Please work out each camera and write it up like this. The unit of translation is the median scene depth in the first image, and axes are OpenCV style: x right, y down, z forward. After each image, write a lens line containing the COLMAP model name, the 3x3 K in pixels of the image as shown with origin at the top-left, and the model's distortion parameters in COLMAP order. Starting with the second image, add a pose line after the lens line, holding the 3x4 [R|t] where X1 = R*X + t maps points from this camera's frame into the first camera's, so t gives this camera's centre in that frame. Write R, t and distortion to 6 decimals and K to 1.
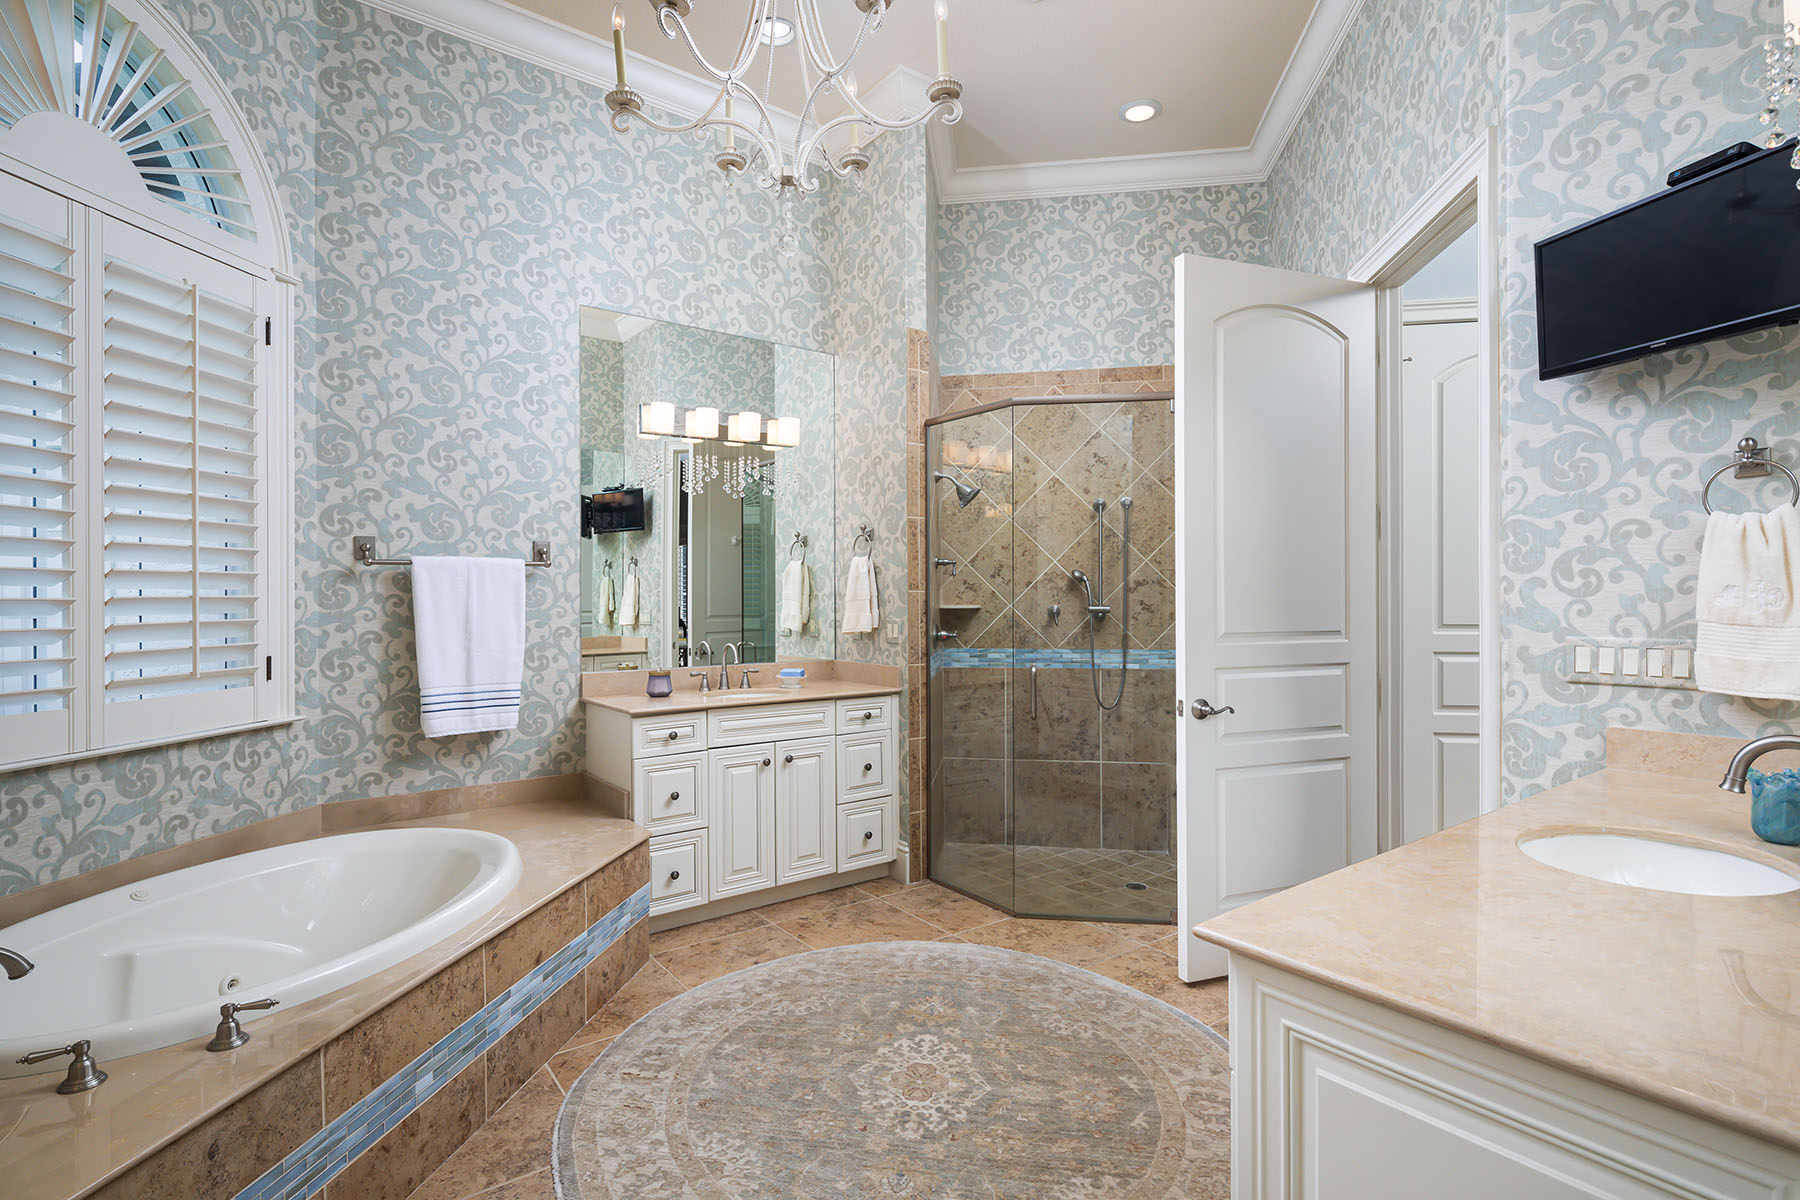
lens RADIAL K [[876.7, 0, 900.9], [0, 876.7, 596.2], [0, 0, 1]] dist [-0.001488, -0.000720]
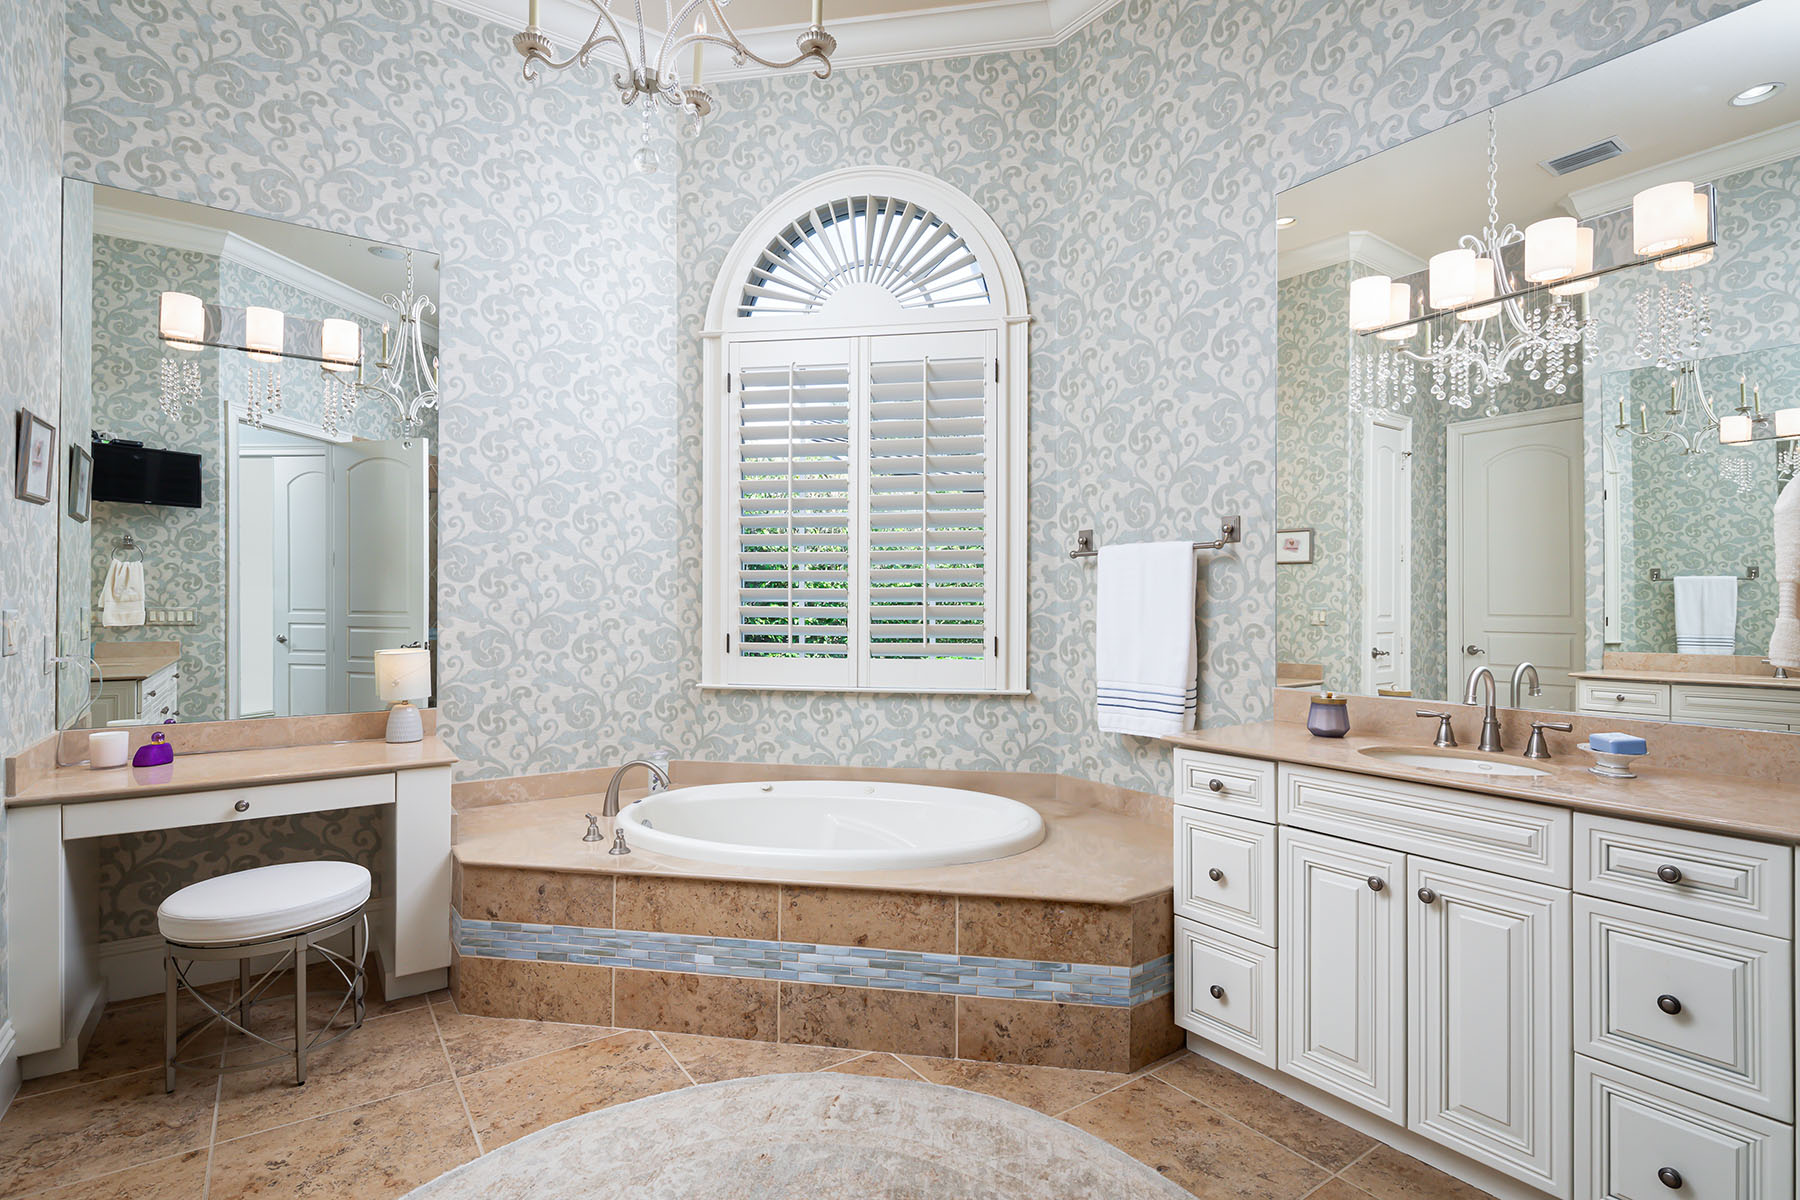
lens RADIAL K [[876.7, 0, 900.5], [0, 876.7, 599.3], [0, 0, 1]] dist [-0.001488, -0.000720]
pose [[-0.034542, -0.002207, -0.999401, 0.513747], [-0.001880, 0.999996, -0.002143, 0.019547], [0.999401, 0.001805, -0.034546, 0.930466]]
